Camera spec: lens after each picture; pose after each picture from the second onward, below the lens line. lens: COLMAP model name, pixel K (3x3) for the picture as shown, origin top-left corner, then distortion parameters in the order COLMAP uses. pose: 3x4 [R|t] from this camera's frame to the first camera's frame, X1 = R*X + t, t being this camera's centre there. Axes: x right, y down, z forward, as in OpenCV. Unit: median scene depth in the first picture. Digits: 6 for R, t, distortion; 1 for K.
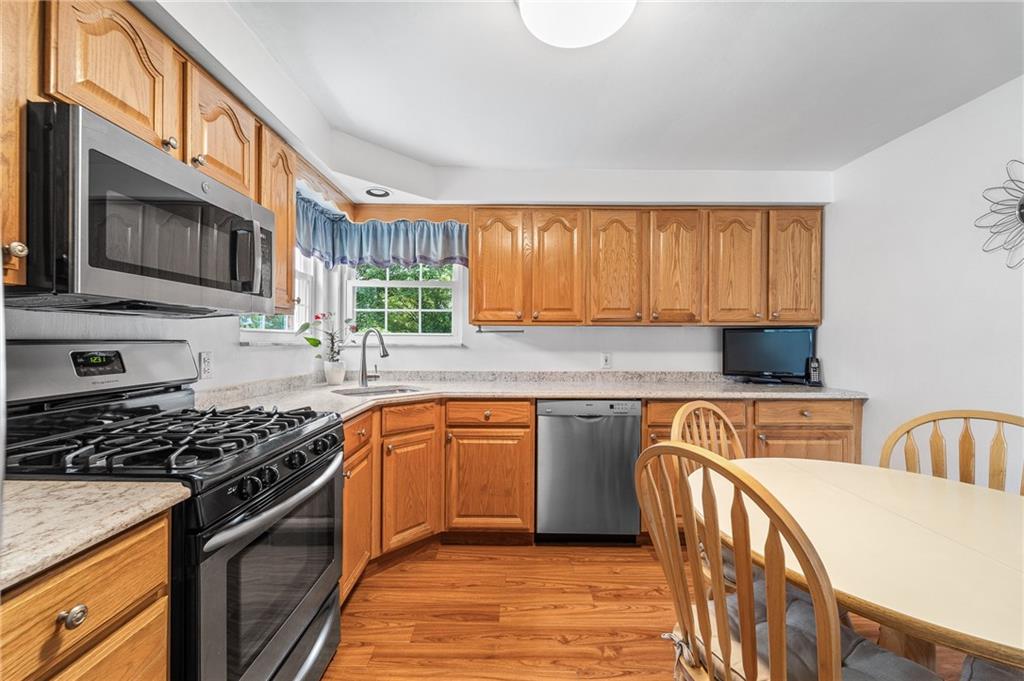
lens RADIAL K [[415.7, 0, 506.6], [0, 415.7, 344.7], [0, 0, 1]] dist [0.001142, -0.000173]
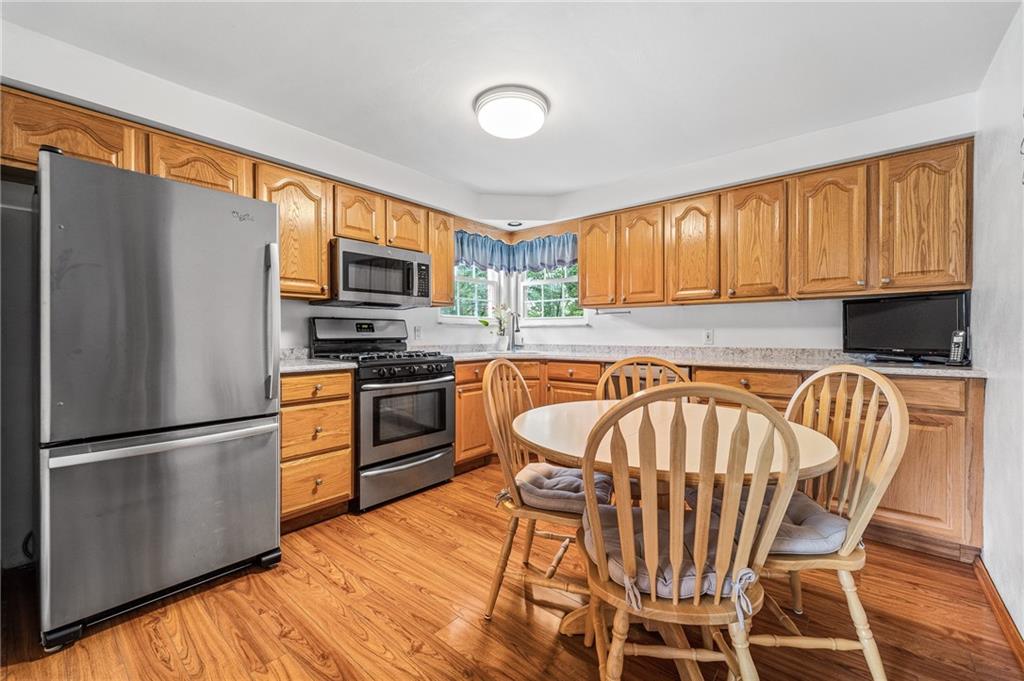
lens RADIAL K [[415.7, 0, 506.6], [0, 415.7, 344.7], [0, 0, 1]] dist [0.001142, -0.000173]
pose [[0.762240, 0.011357, -0.647195, 0.604388], [-0.003193, 0.999900, 0.013786, 0.051041], [0.647287, -0.008442, 0.762200, -0.170303]]
